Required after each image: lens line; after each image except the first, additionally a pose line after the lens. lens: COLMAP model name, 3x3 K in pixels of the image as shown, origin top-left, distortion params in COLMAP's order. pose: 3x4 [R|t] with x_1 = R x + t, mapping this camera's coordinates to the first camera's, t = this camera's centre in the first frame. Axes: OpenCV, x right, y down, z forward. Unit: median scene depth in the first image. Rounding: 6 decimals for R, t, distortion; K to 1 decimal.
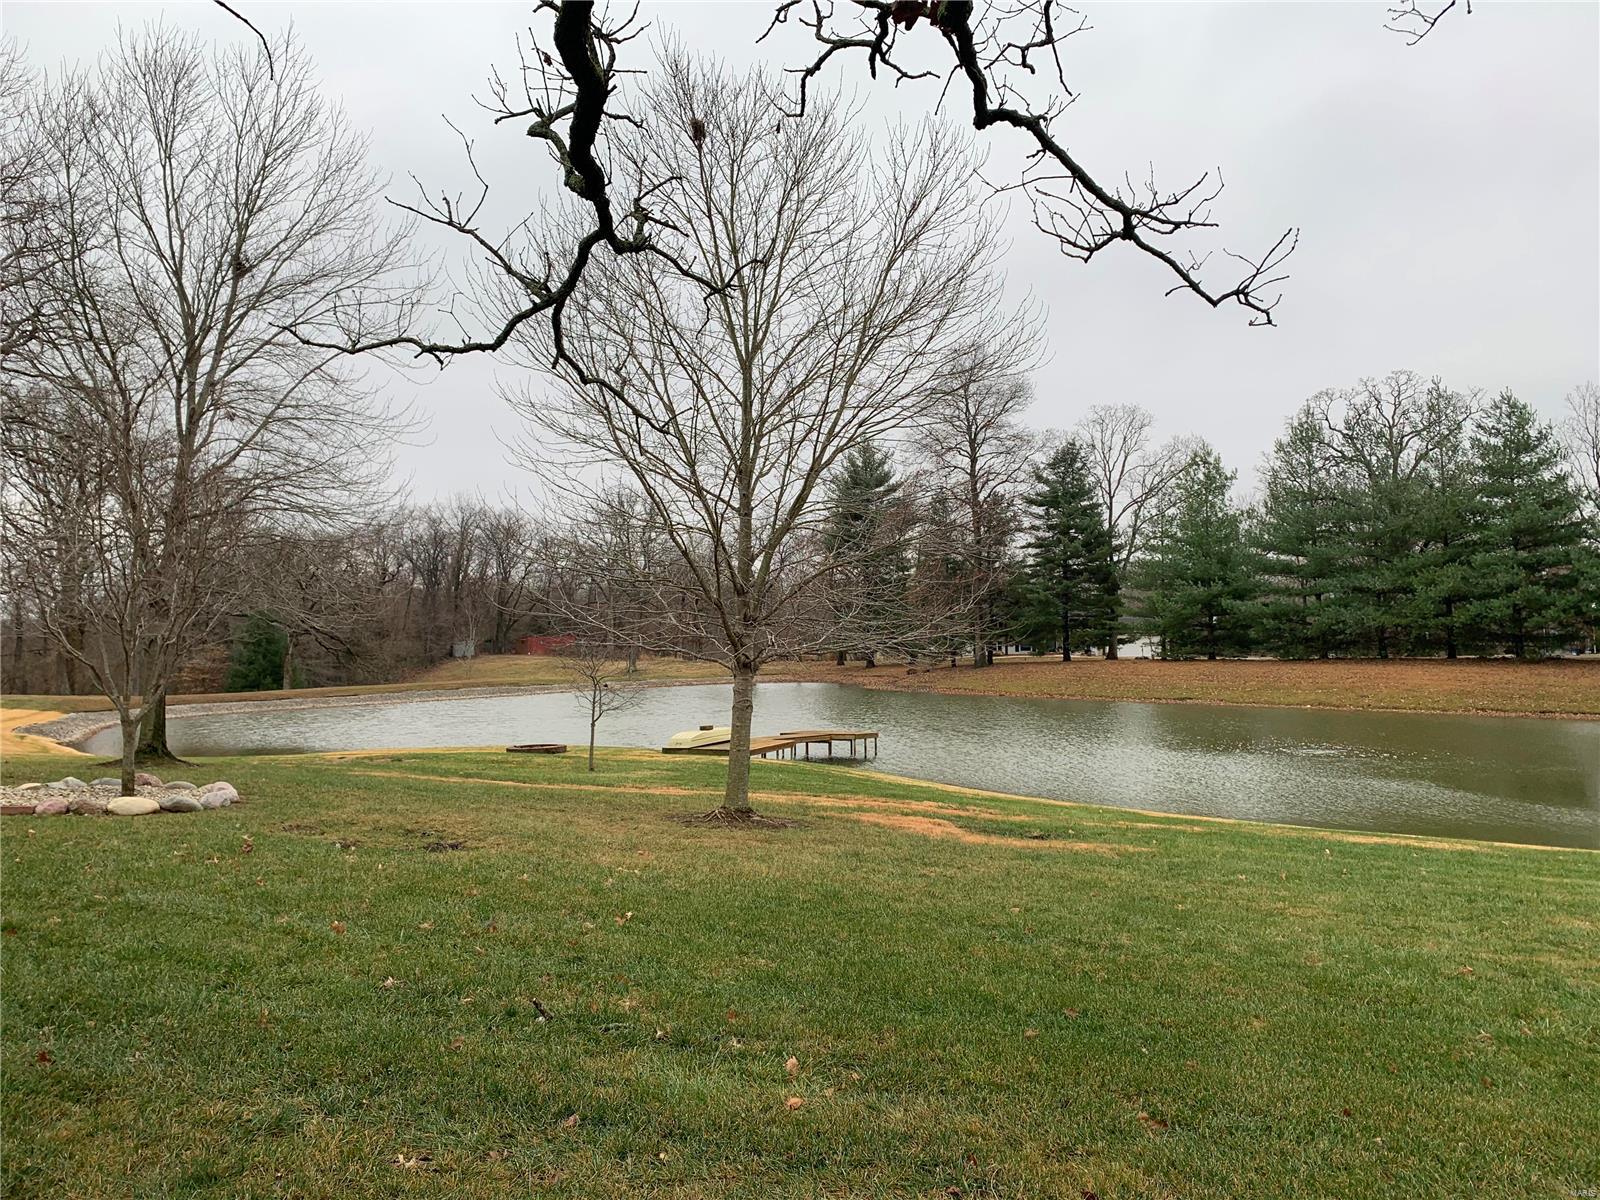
lens RADIAL K [[1225.9, 0, 799.2], [0, 1225.9, 603.6], [0, 0, 1]] dist [0.012442, -0.004336]
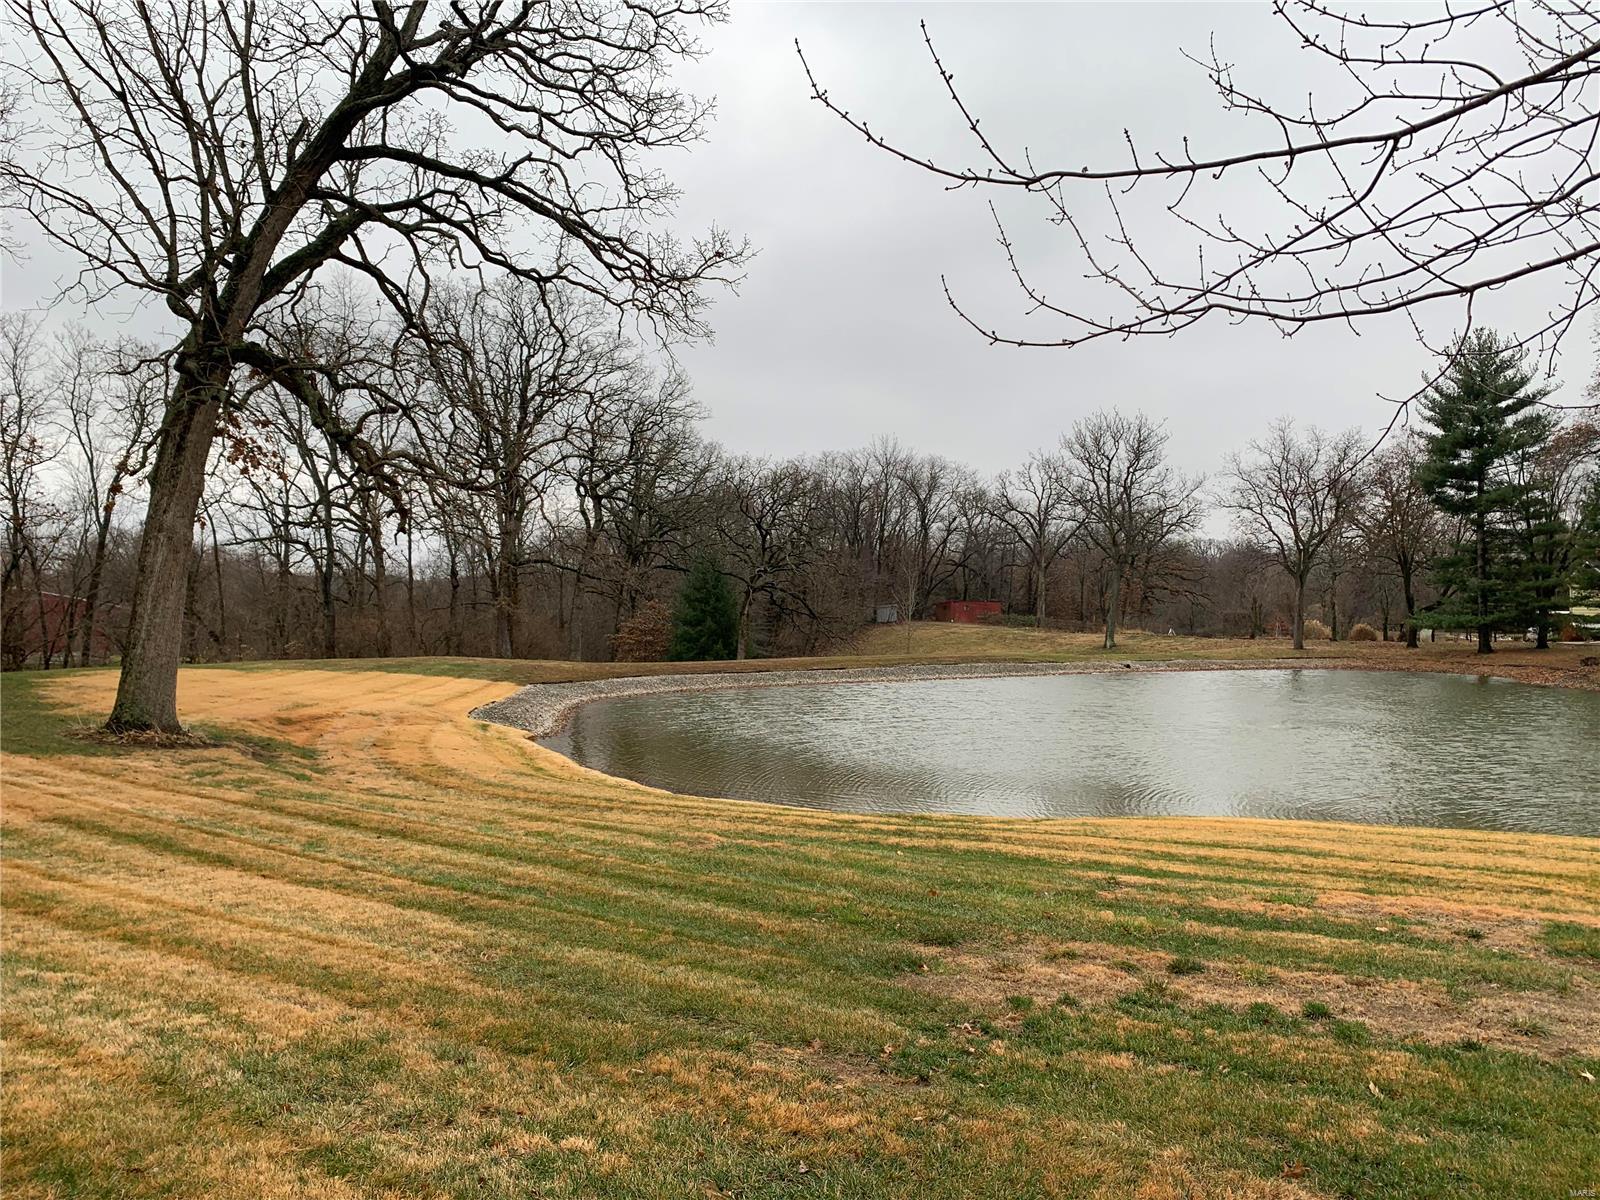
lens RADIAL K [[1225.9, 0, 800.8], [0, 1225.9, 599.1], [0, 0, 1]] dist [0.012442, -0.004336]
pose [[0.963117, 0.017250, -0.268531, -0.159067], [-0.012303, 0.999722, 0.020092, 0.014040], [0.268803, -0.016047, 0.963062, 0.226388]]
